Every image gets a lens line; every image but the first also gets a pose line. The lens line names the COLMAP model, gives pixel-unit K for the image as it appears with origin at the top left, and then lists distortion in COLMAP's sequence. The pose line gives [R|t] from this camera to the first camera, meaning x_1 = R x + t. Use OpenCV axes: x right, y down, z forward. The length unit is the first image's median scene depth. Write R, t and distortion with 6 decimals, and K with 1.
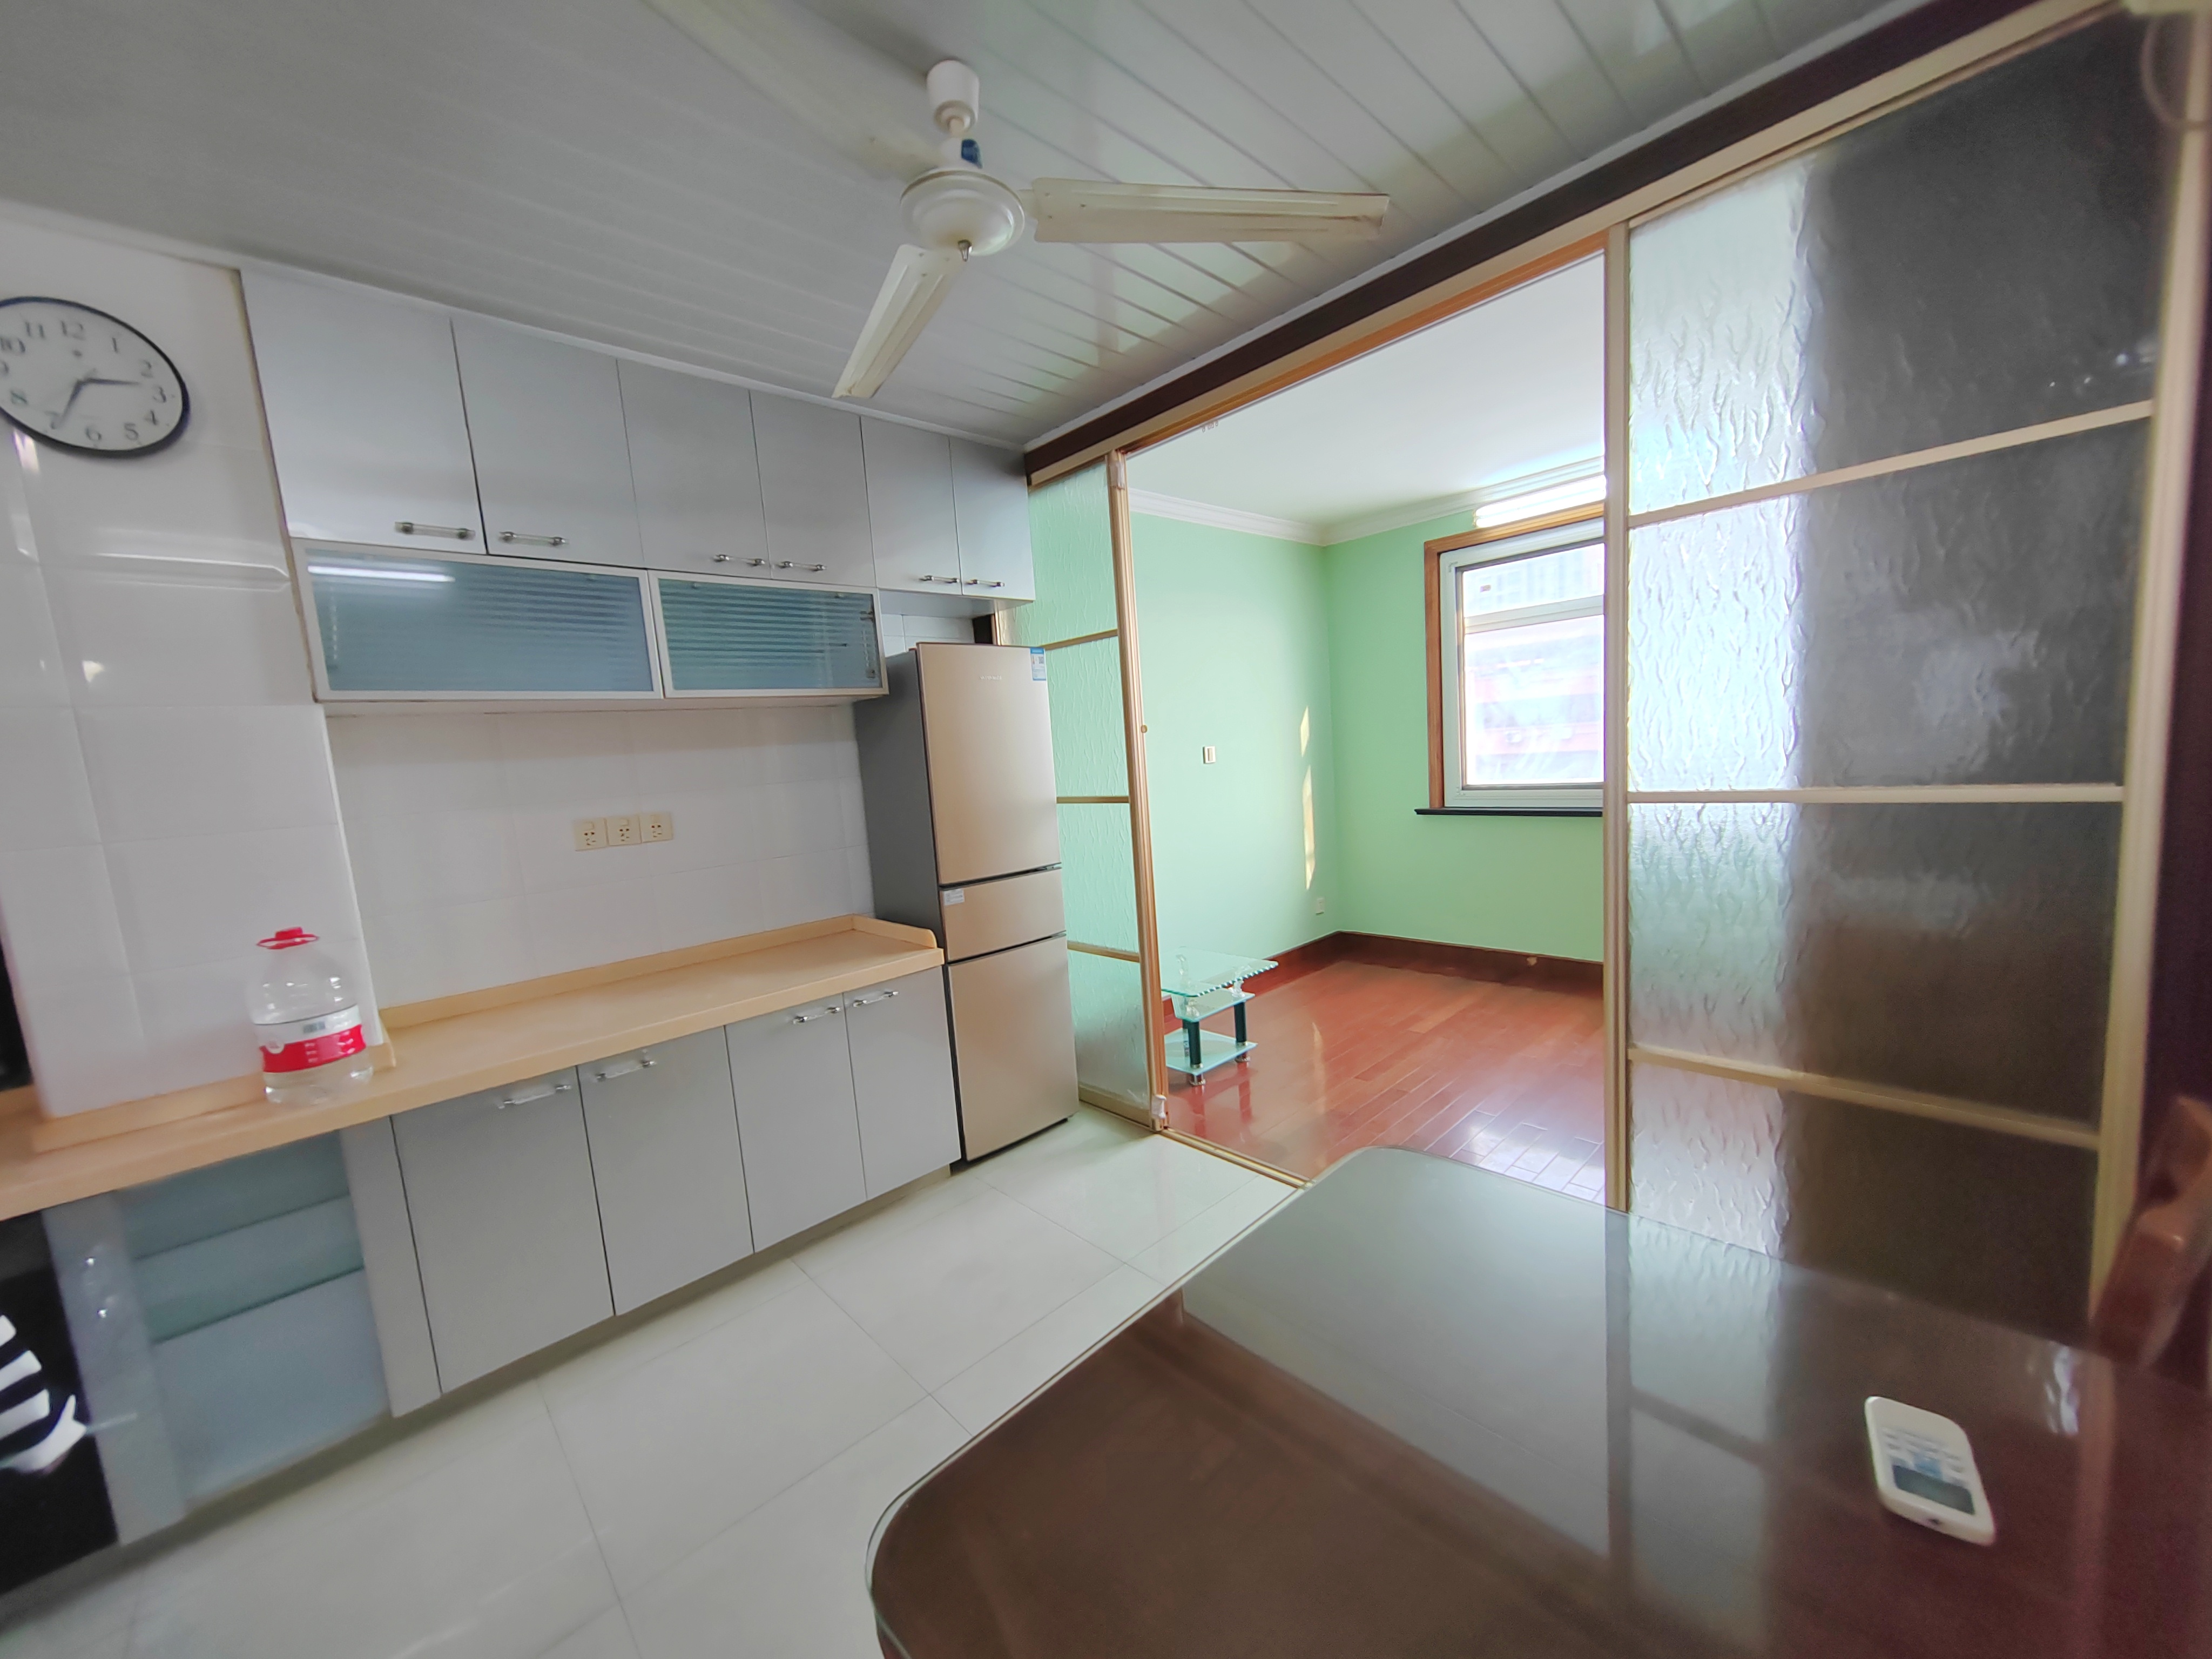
lens RADIAL K [[831.7, 0, 1109.1], [0, 831.7, 838.0], [0, 0, 1]] dist [0.000338, -0.000022]
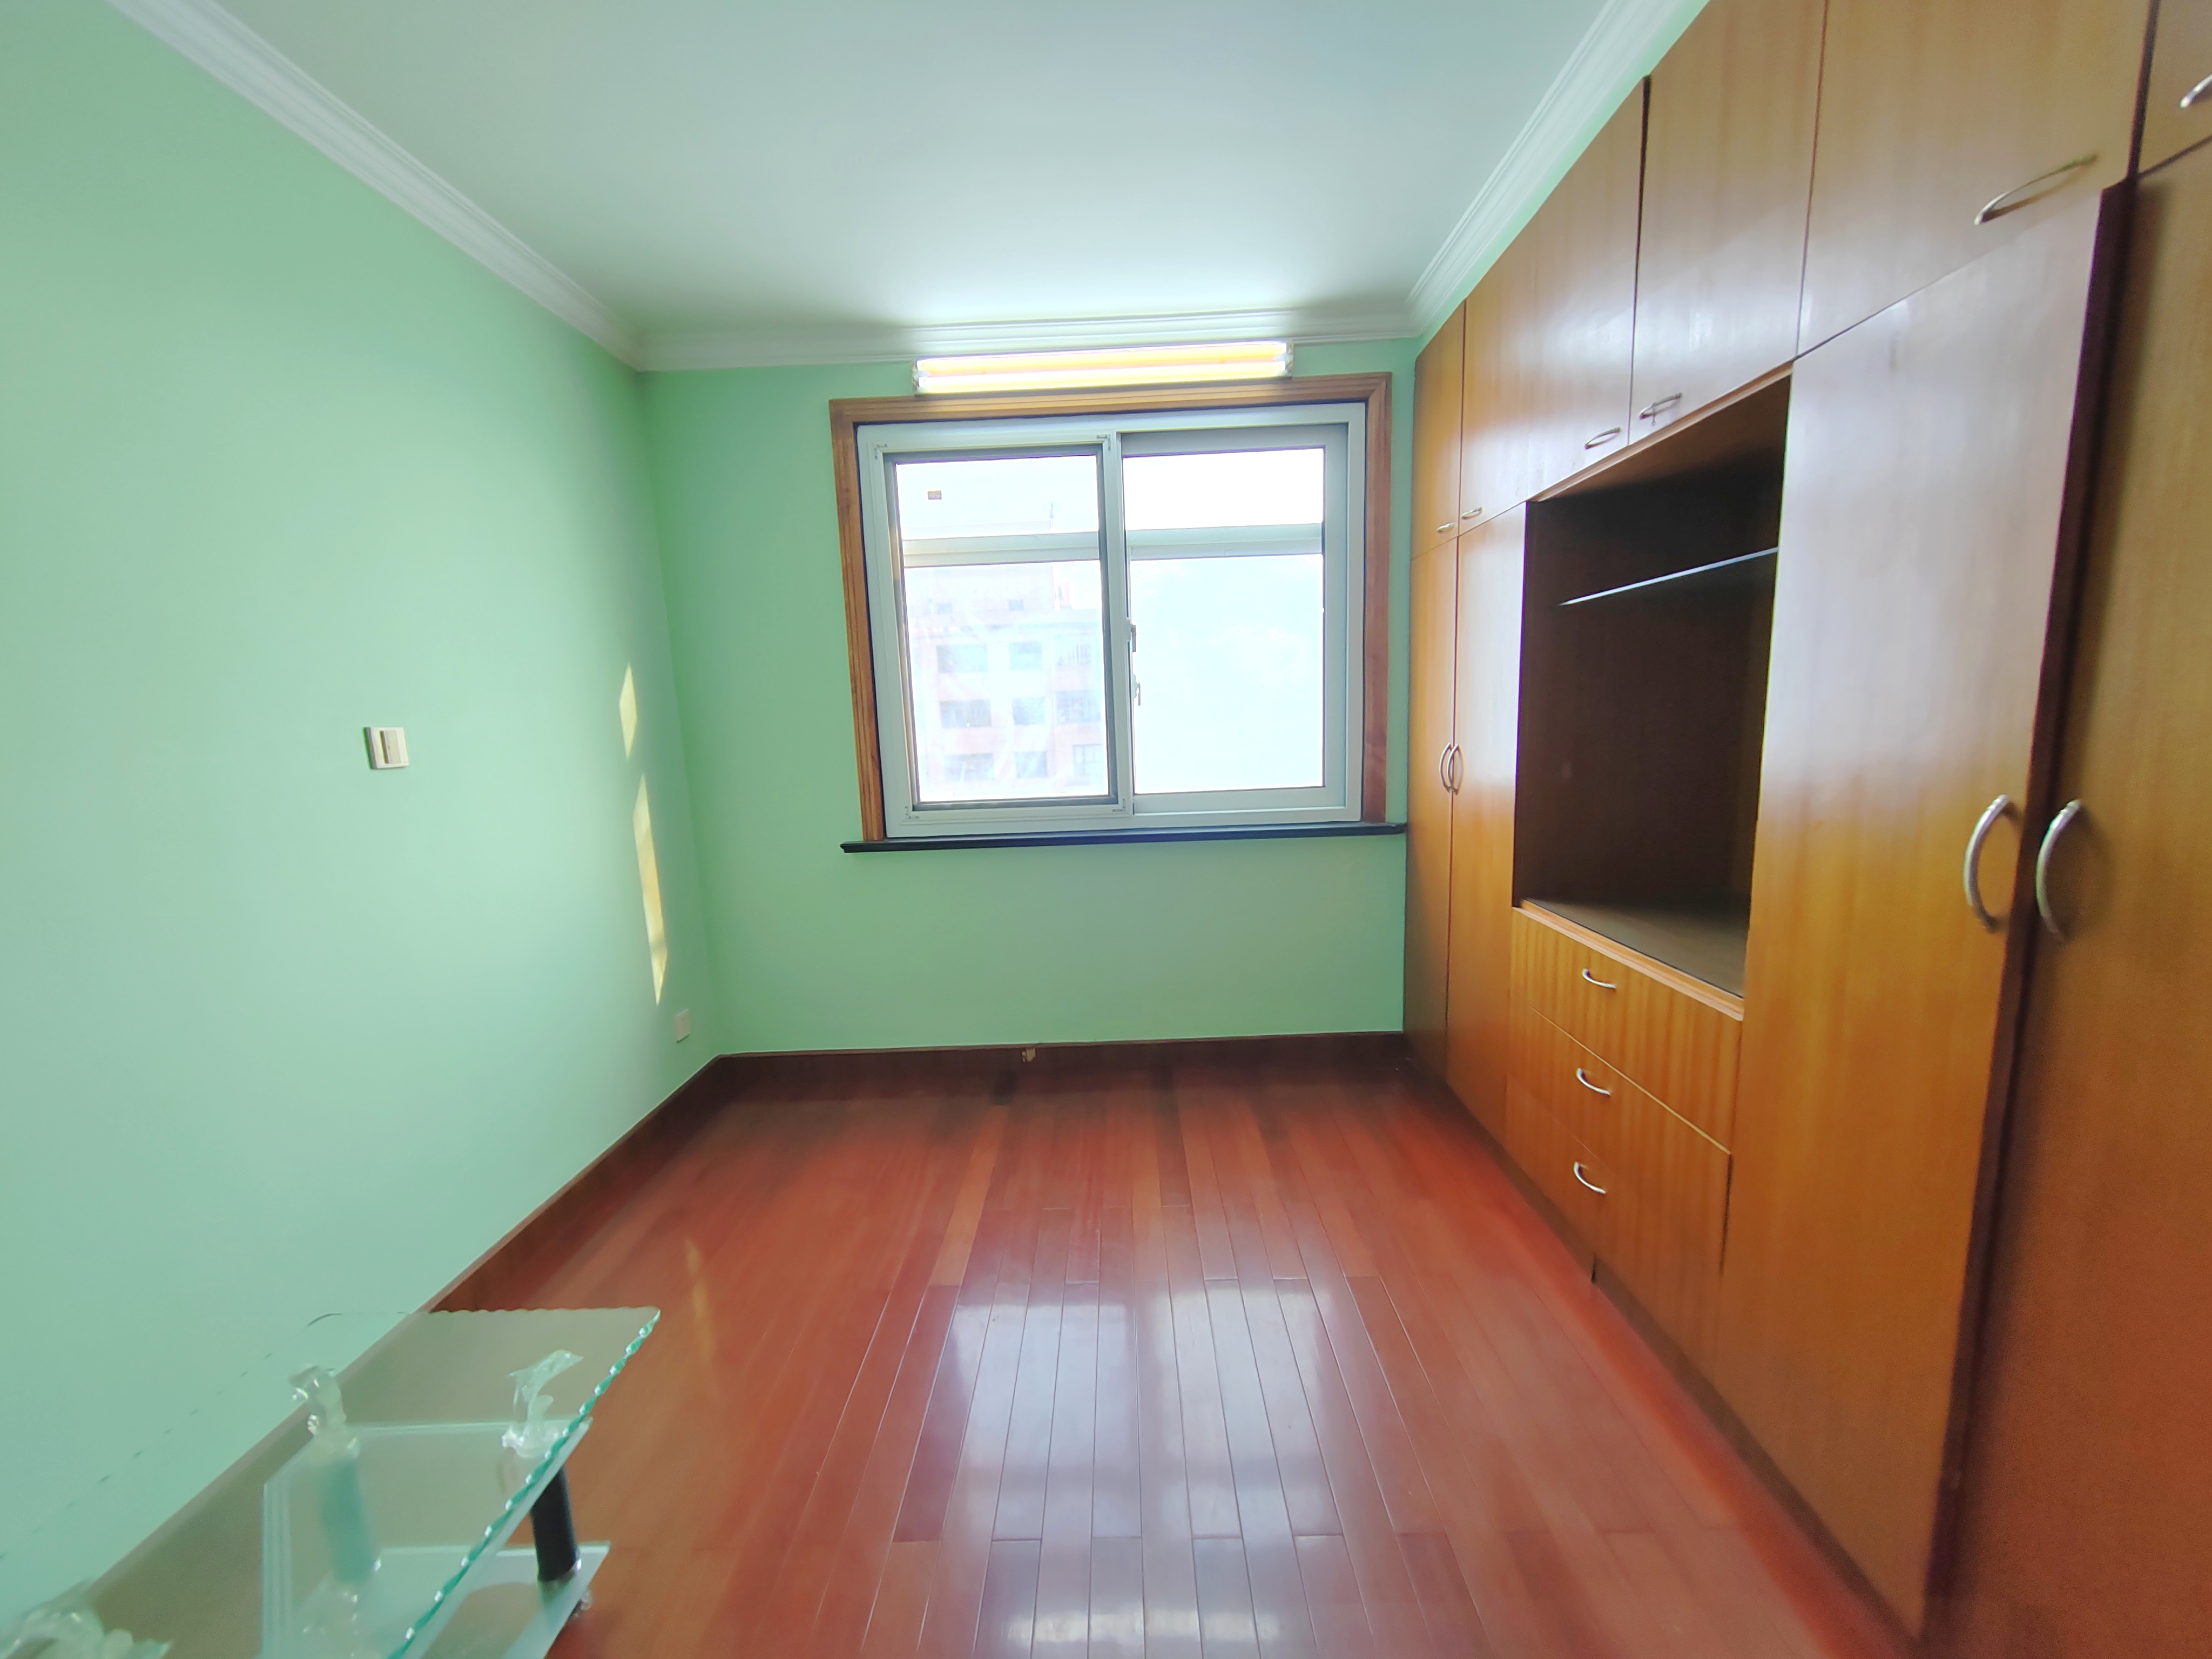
lens RADIAL K [[831.7, 0, 1109.1], [0, 831.7, 838.0], [0, 0, 1]] dist [0.000338, -0.000022]
pose [[0.693759, -0.065088, 0.717260, 0.071274], [0.068547, 0.997354, 0.024204, -0.043676], [-0.716938, 0.032375, 0.696385, 0.466842]]
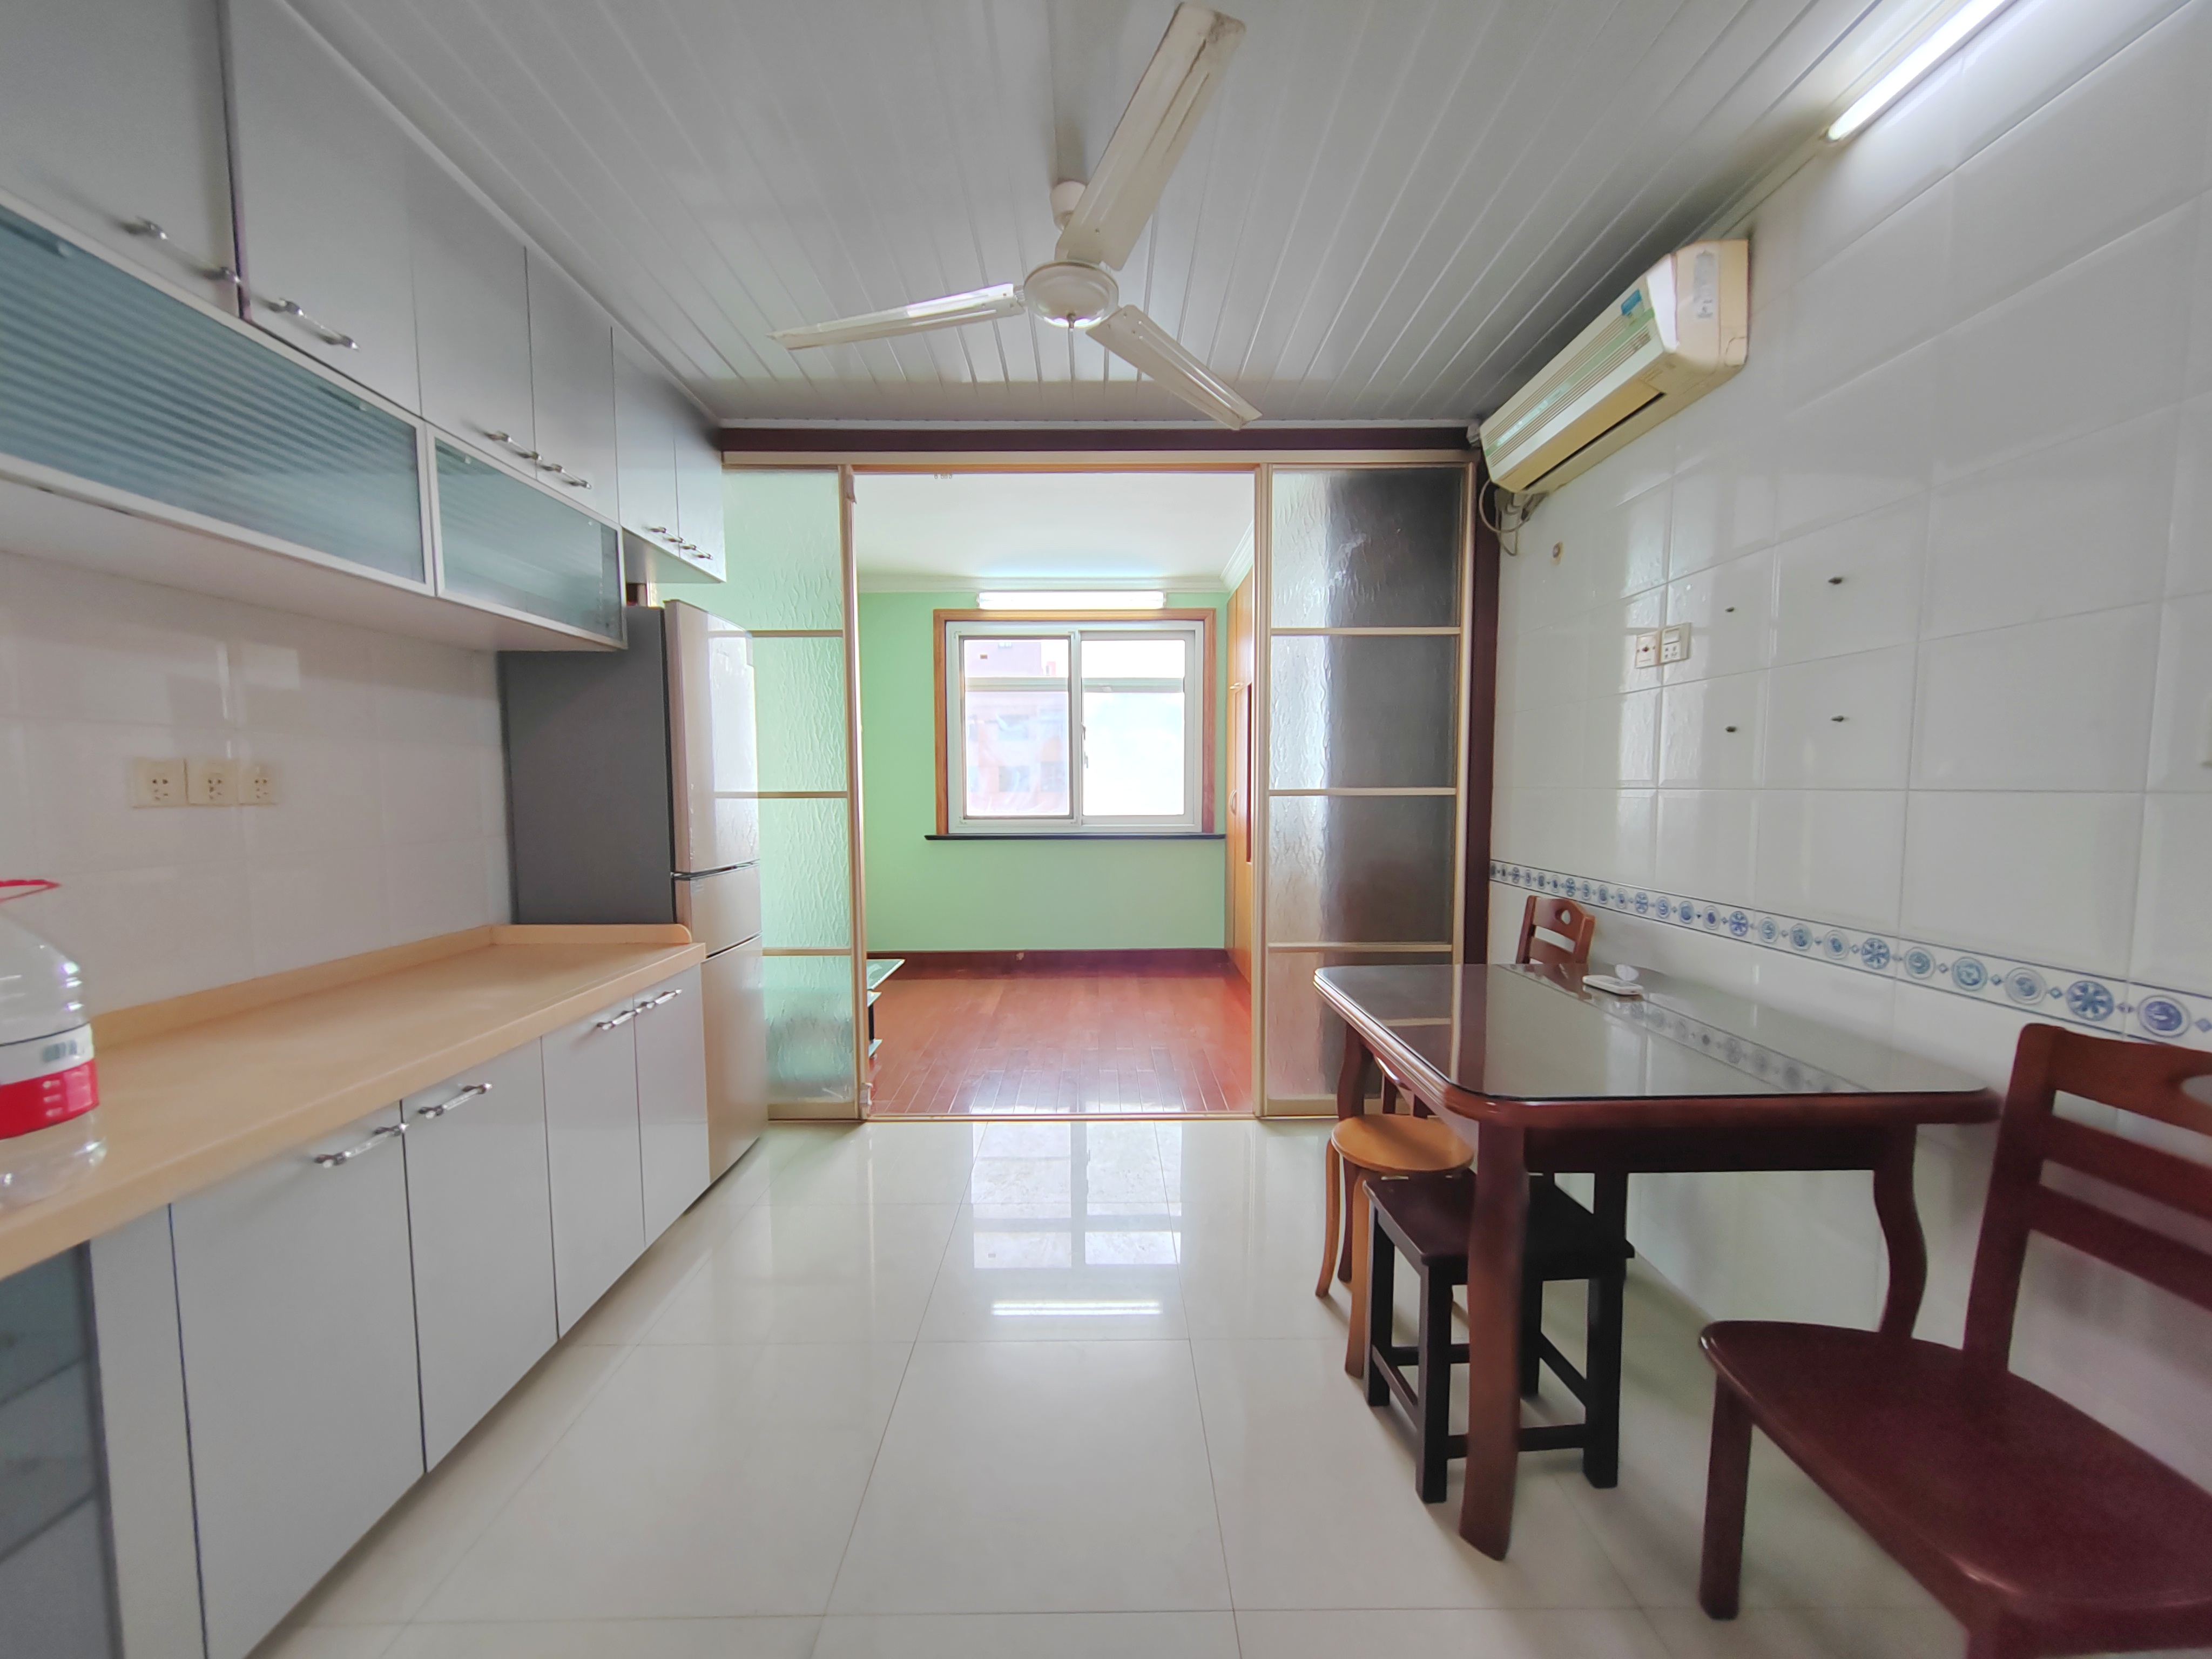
lens RADIAL K [[831.7, 0, 1109.1], [0, 831.7, 838.0], [0, 0, 1]] dist [0.000338, -0.000022]
pose [[0.676925, 0.021105, 0.735749, -0.327241], [0.037502, 0.997302, -0.063112, 0.054522], [-0.735096, 0.070314, 0.674307, 0.043979]]
